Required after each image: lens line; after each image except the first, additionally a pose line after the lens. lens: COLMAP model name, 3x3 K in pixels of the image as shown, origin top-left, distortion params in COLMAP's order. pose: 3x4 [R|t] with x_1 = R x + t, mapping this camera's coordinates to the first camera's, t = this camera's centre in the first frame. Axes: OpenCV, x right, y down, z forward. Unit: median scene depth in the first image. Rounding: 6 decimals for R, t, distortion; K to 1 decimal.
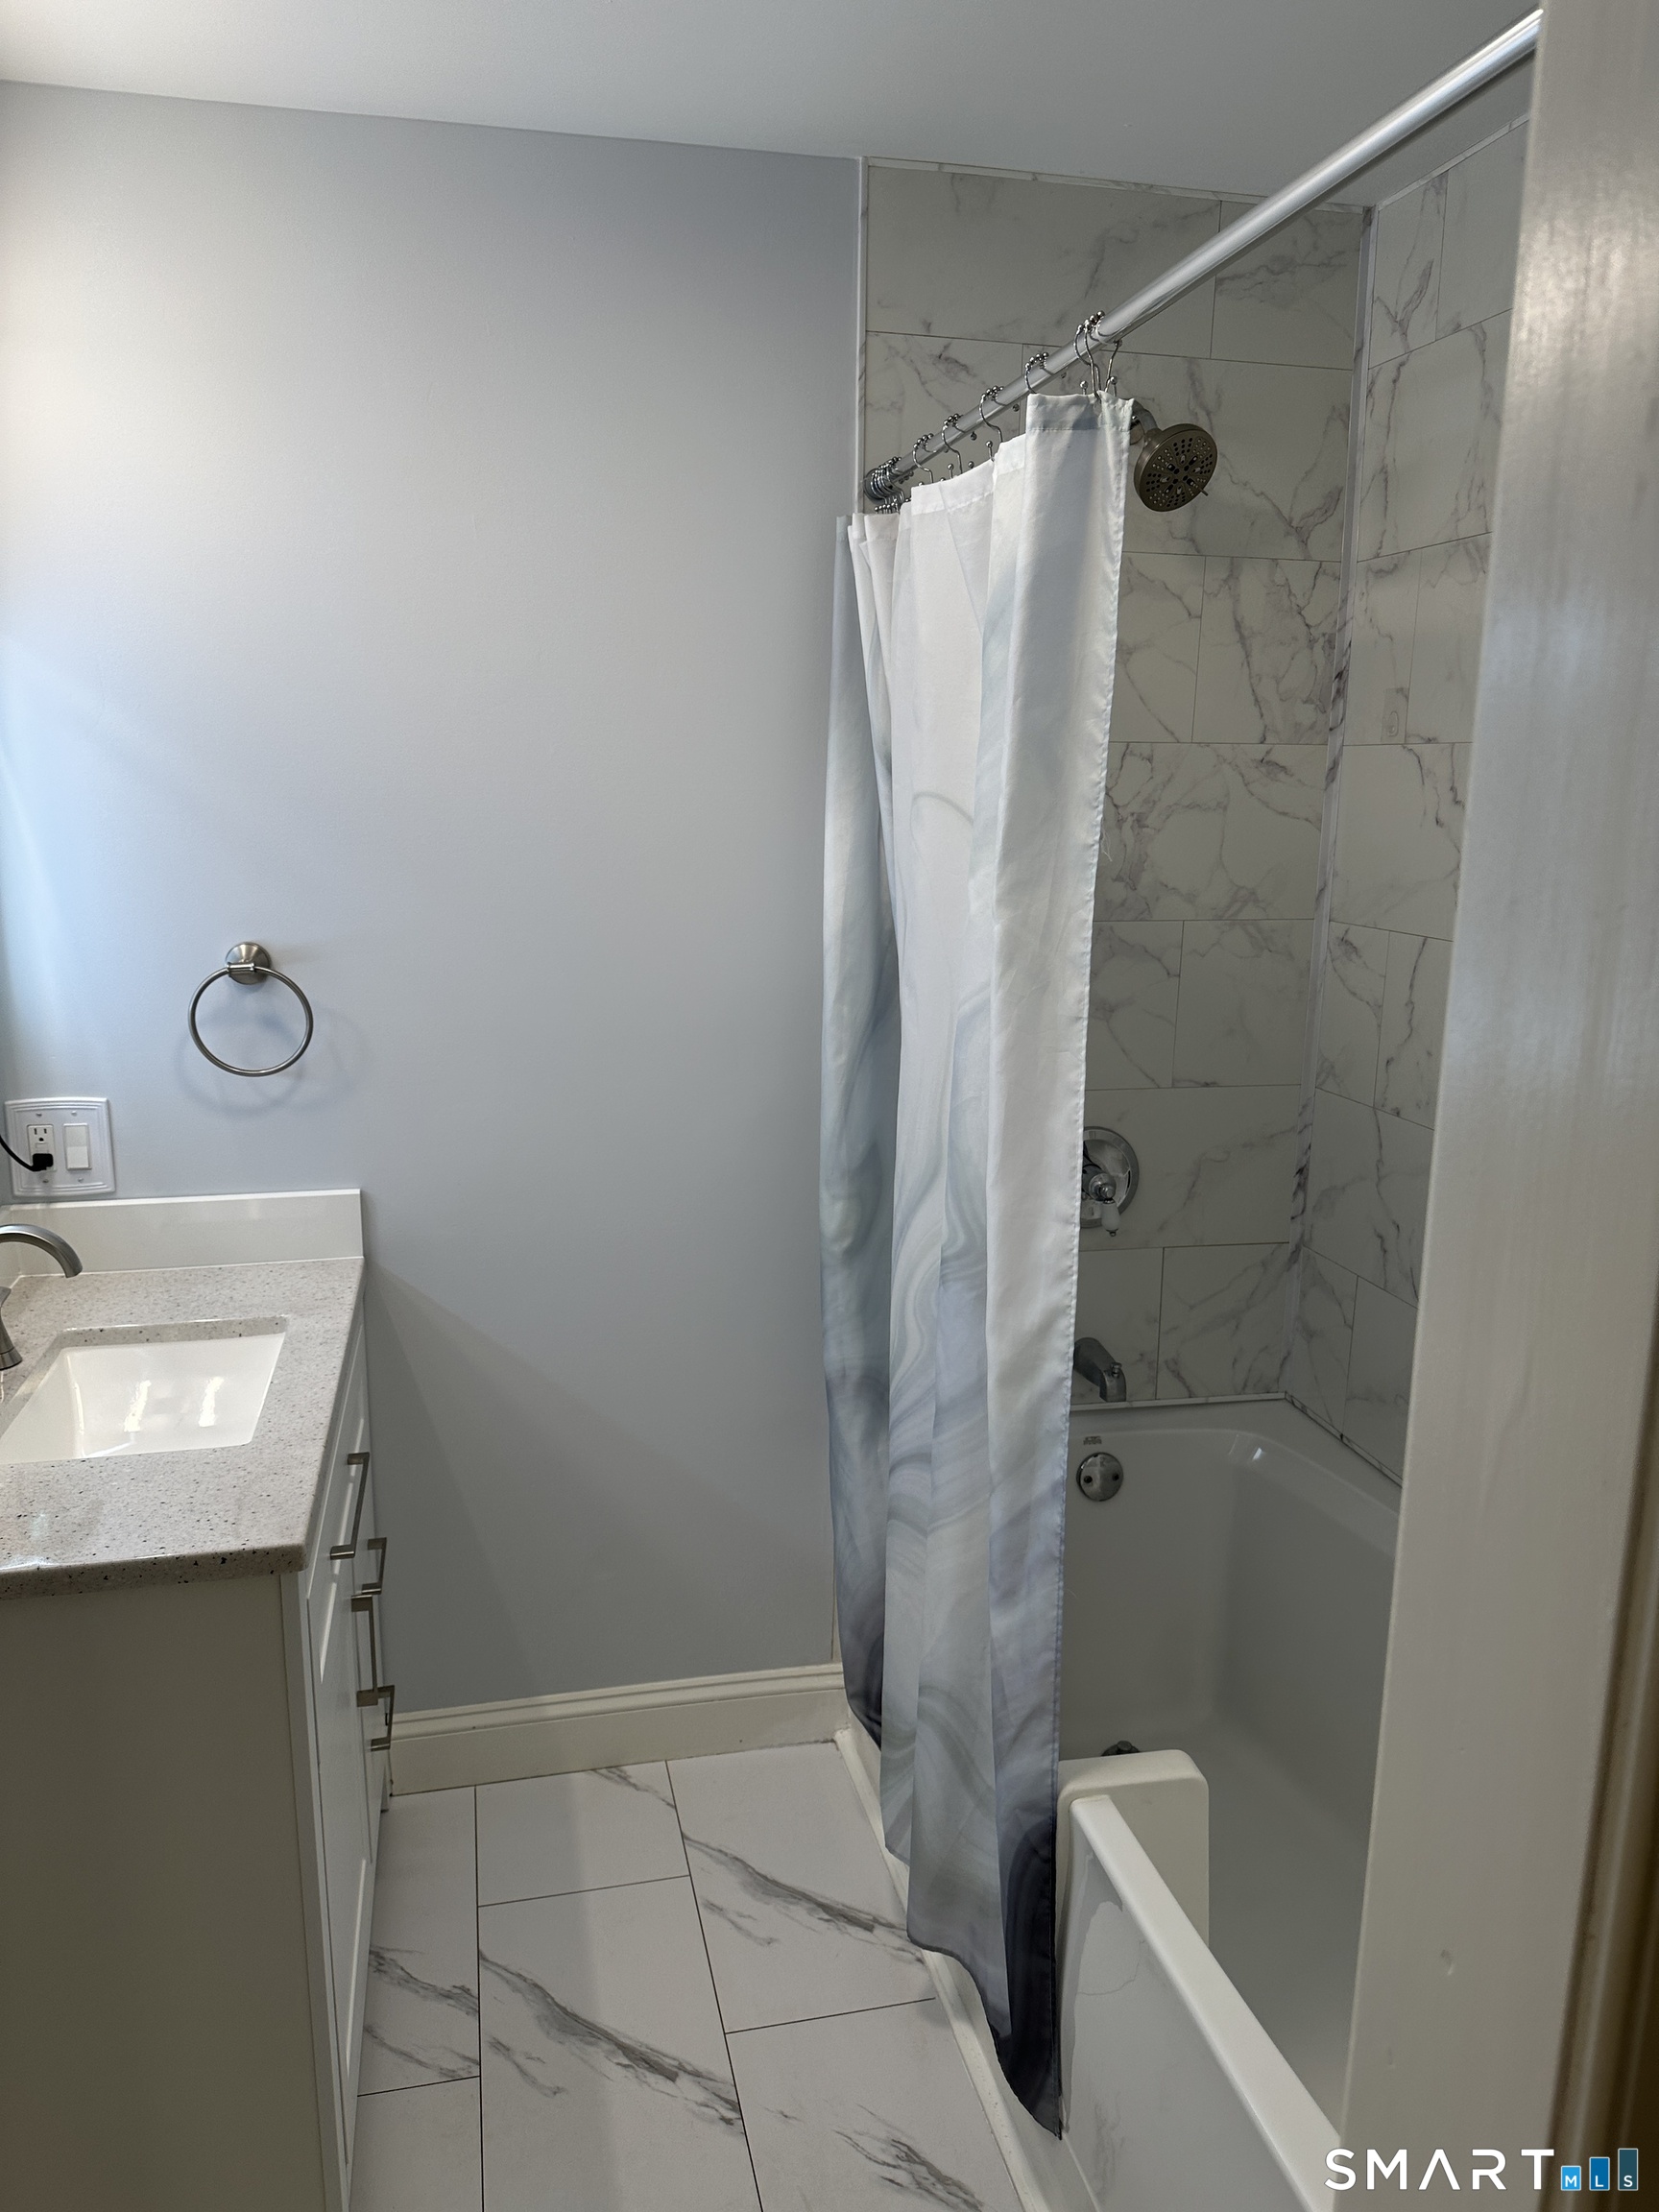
lens RADIAL K [[1545.7, 0, 833.5], [0, 1545.7, 1109.9], [0, 0, 1]] dist [0.023902, -0.042146]
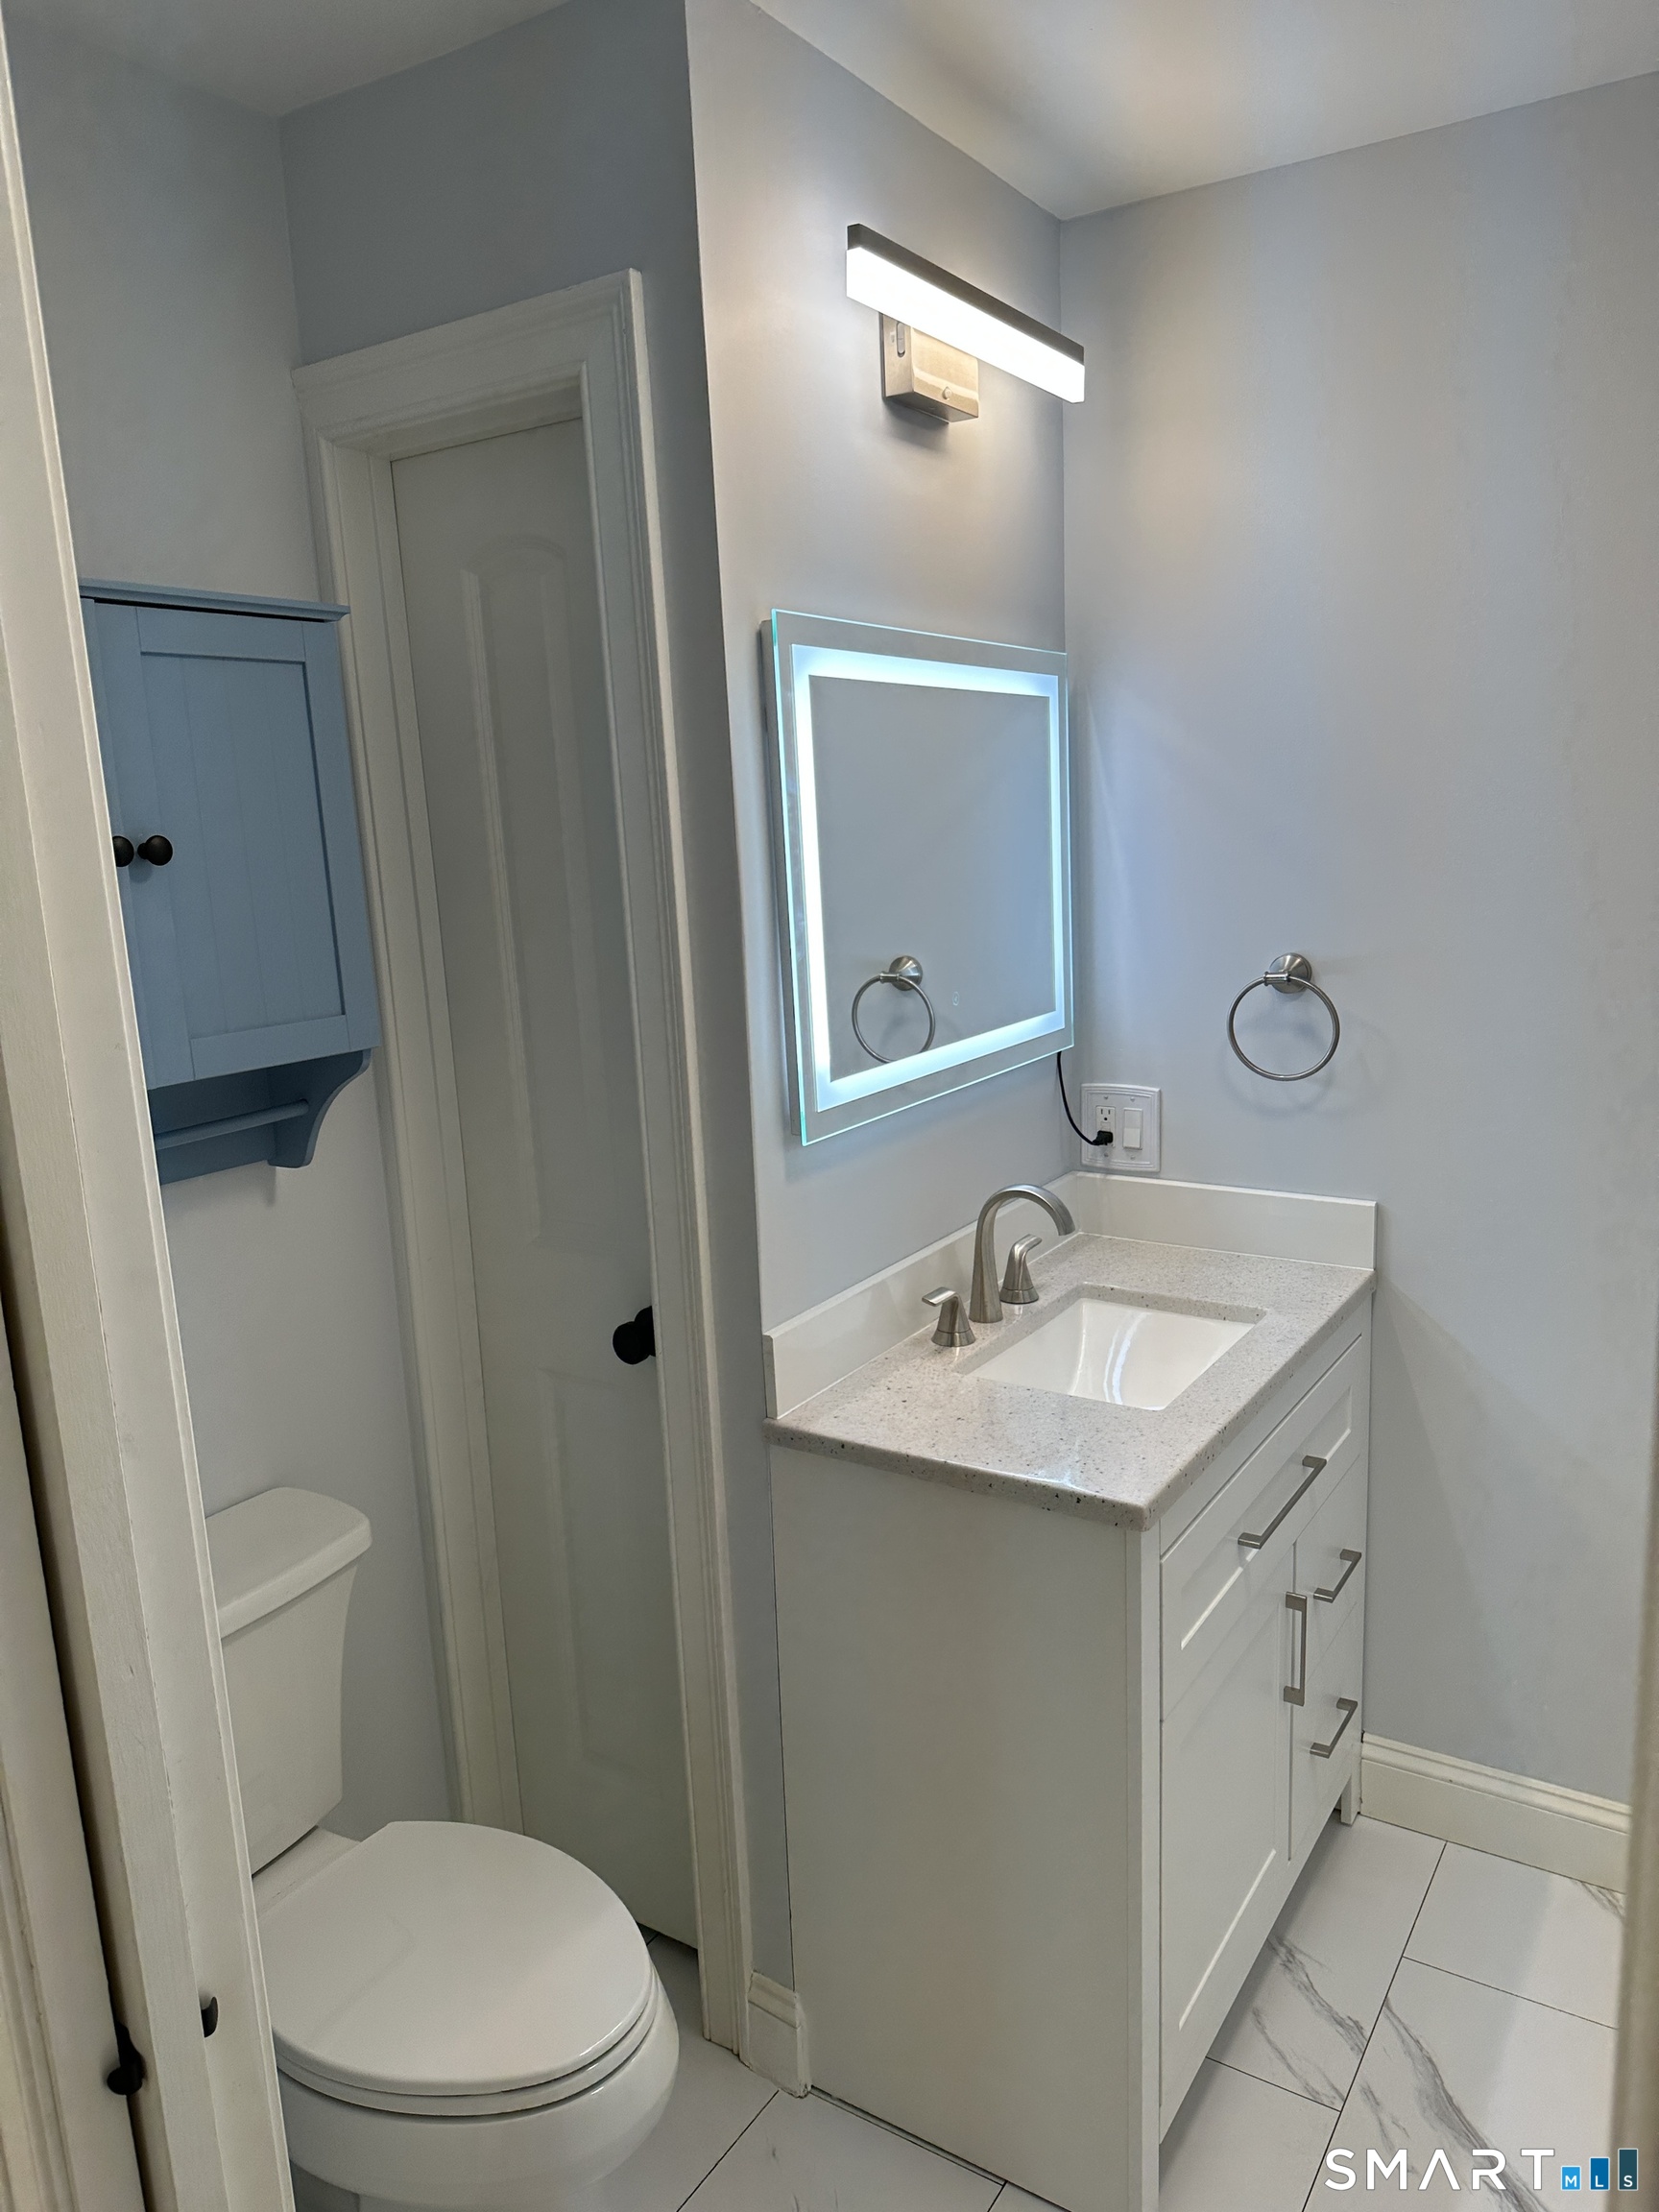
lens RADIAL K [[1545.7, 0, 837.7], [0, 1545.7, 1101.0], [0, 0, 1]] dist [0.023902, -0.042146]
pose [[0.691933, 0.096744, -0.715451, 0.175245], [-0.105345, 0.993904, 0.032515, -0.010554], [0.714235, 0.052871, 0.697906, 0.049873]]
